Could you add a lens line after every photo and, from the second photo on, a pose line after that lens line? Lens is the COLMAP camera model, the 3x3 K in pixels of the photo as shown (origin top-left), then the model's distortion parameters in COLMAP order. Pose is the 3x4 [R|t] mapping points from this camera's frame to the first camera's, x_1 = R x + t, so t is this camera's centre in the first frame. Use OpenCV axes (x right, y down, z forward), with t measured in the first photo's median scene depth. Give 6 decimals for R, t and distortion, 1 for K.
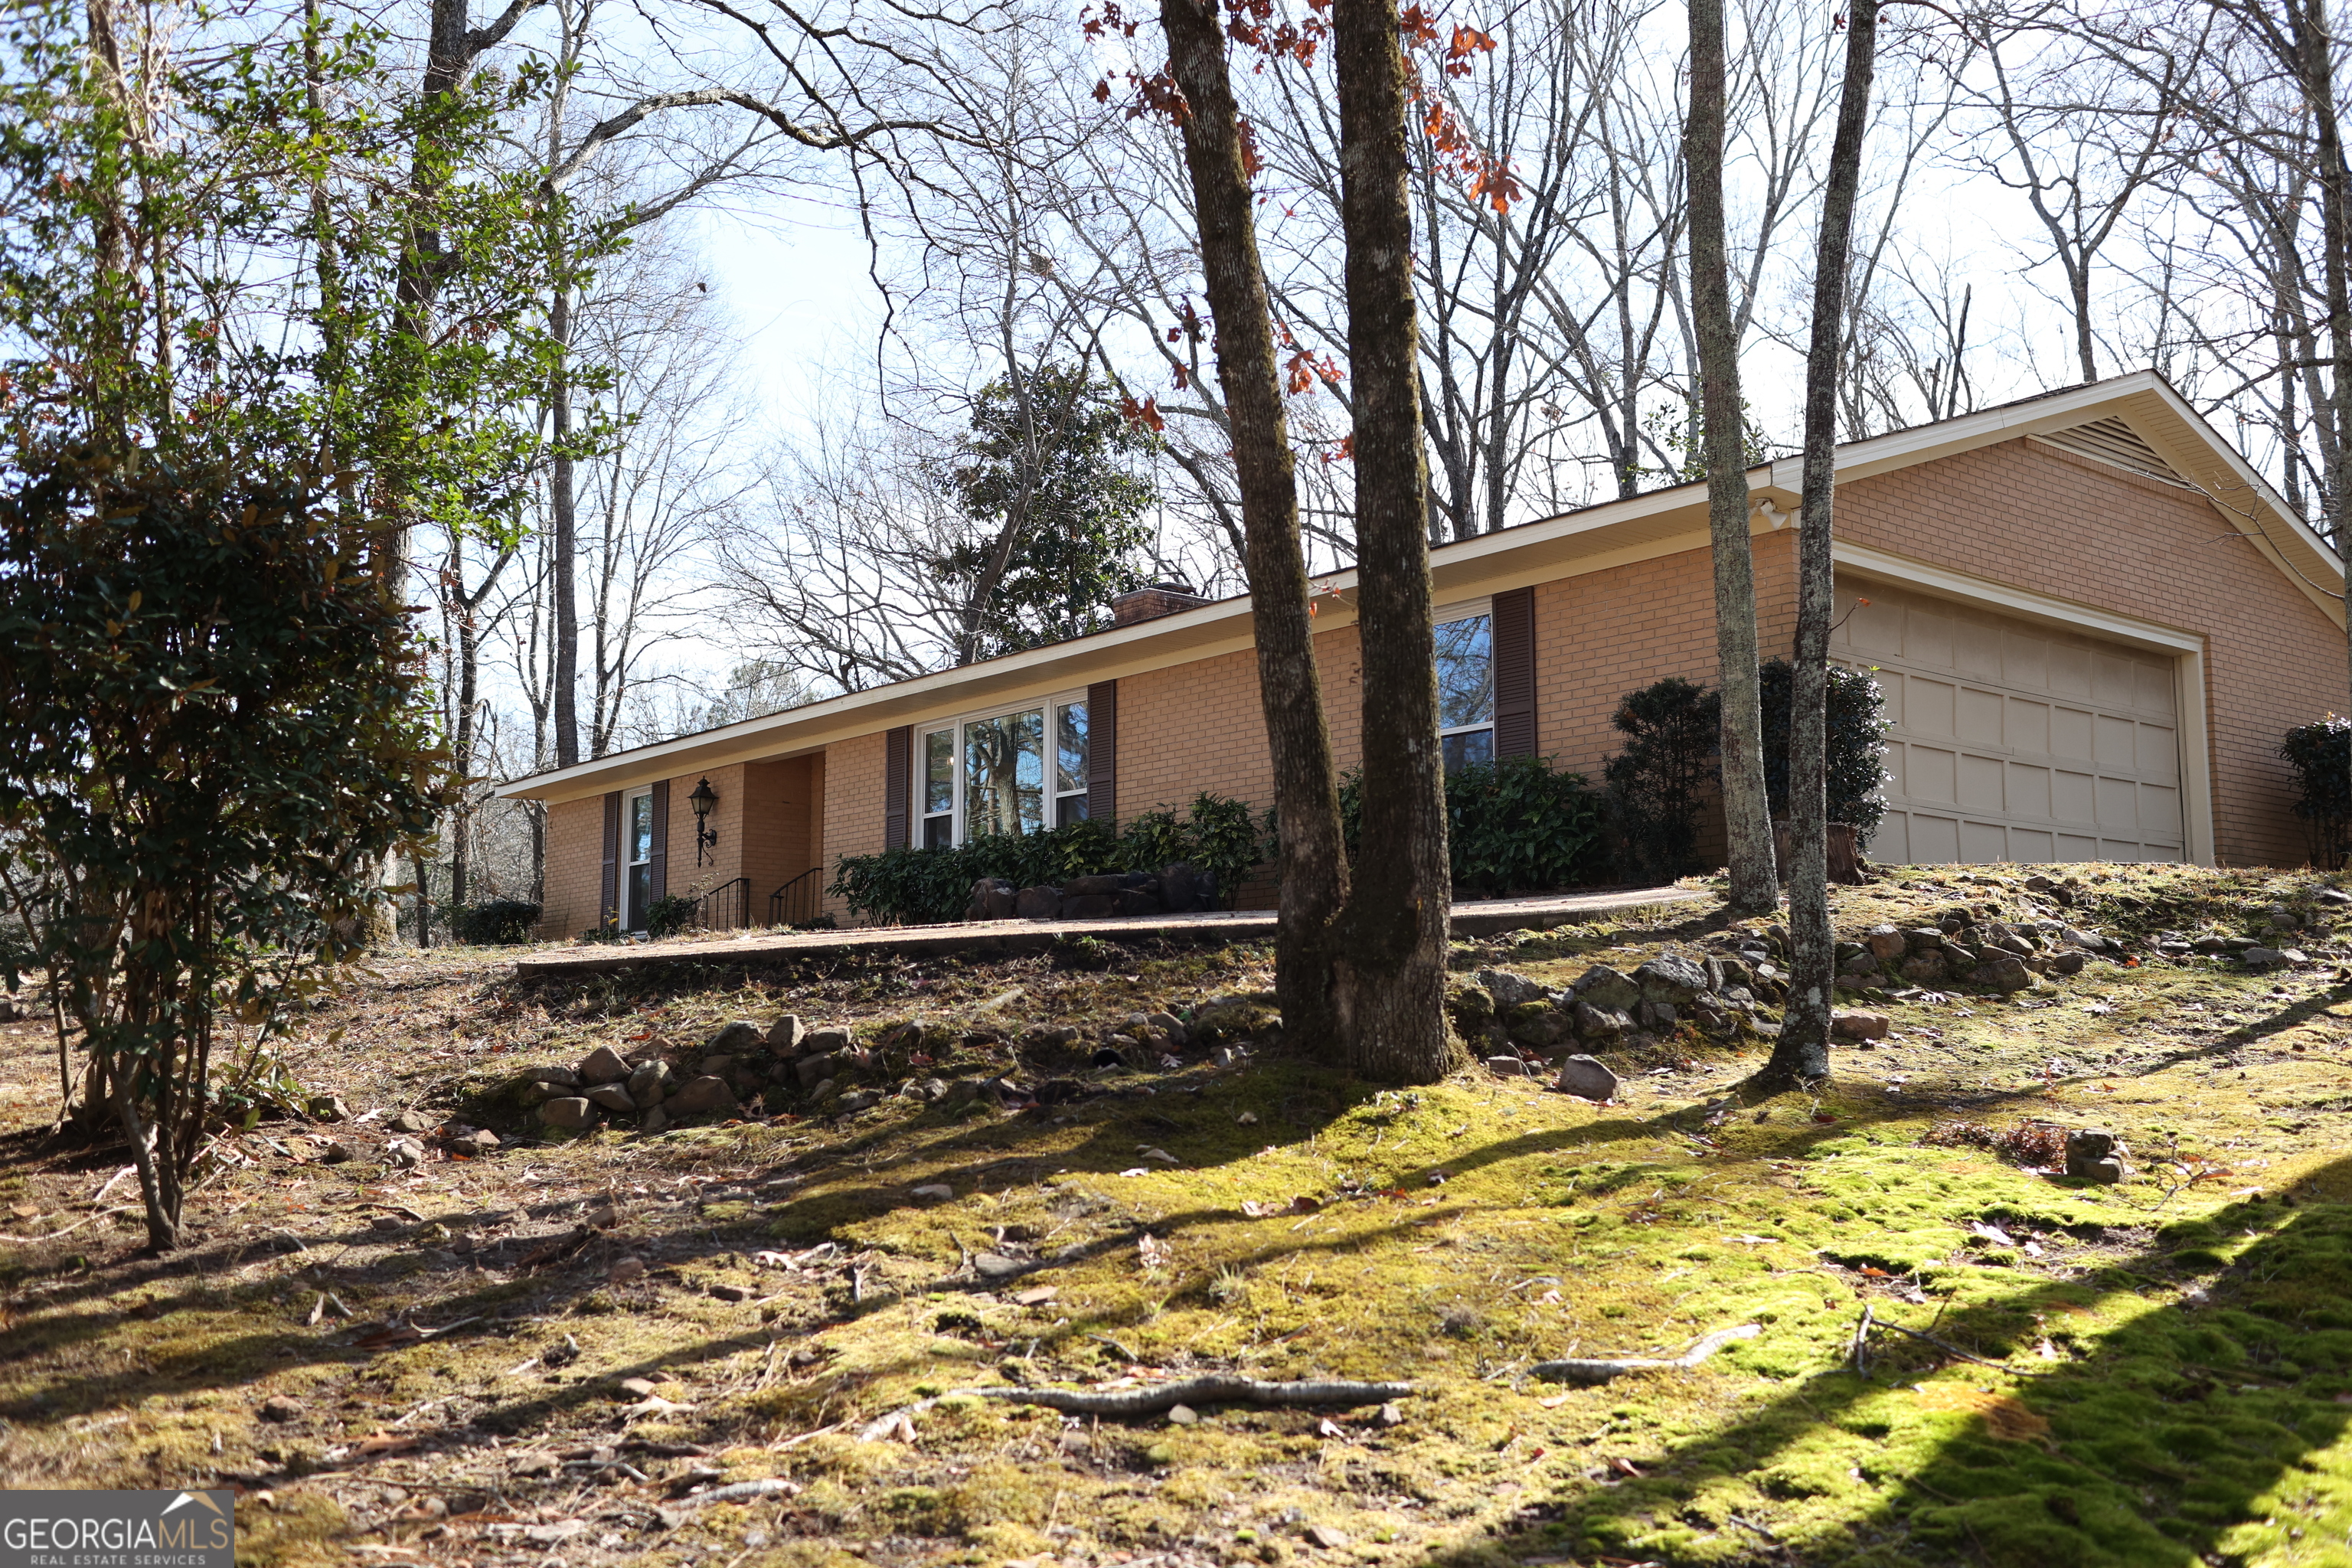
lens RADIAL K [[2243.3, 0, 1176.0], [0, 2243.3, 784.0], [0, 0, 1]] dist [-0.140474, 0.000712]
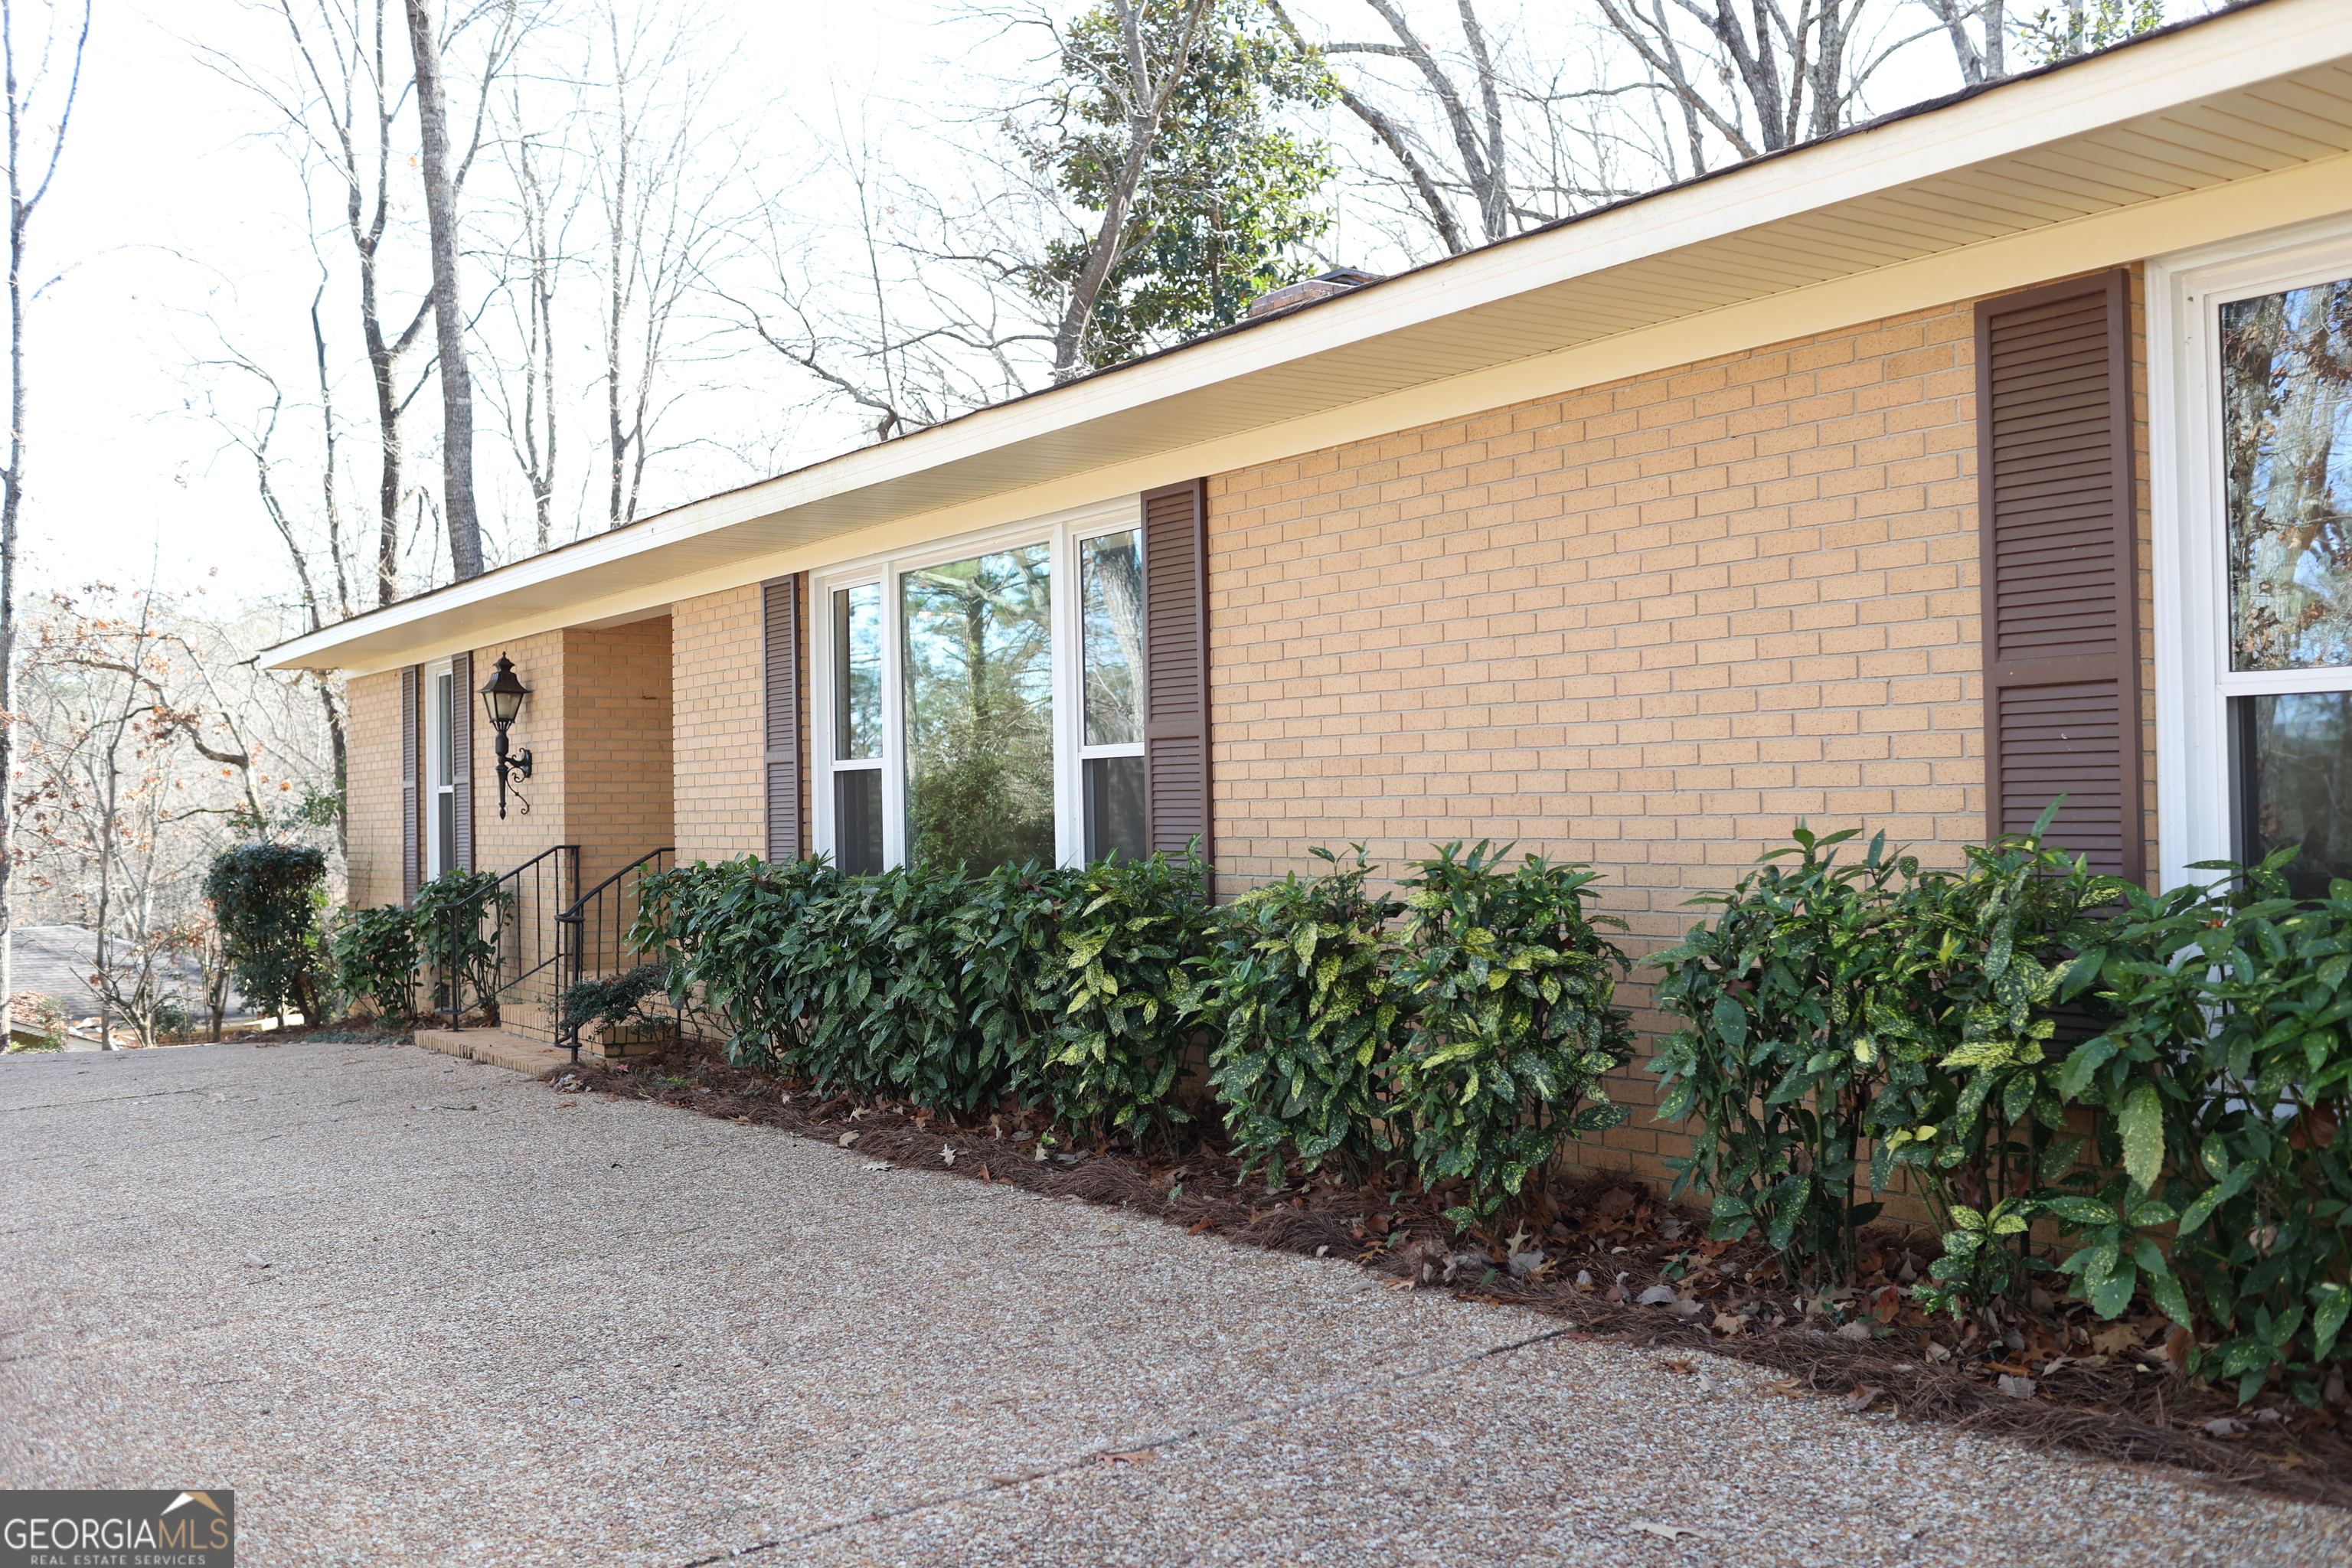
lens RADIAL K [[2243.3, 0, 1176.0], [0, 2243.3, 784.0], [0, 0, 1]] dist [-0.140474, 0.000712]
pose [[0.995871, -0.020046, -0.088537, 0.000814], [0.030419, 0.992617, 0.117413, -0.017990], [0.085529, -0.119621, 0.989129, 0.276692]]
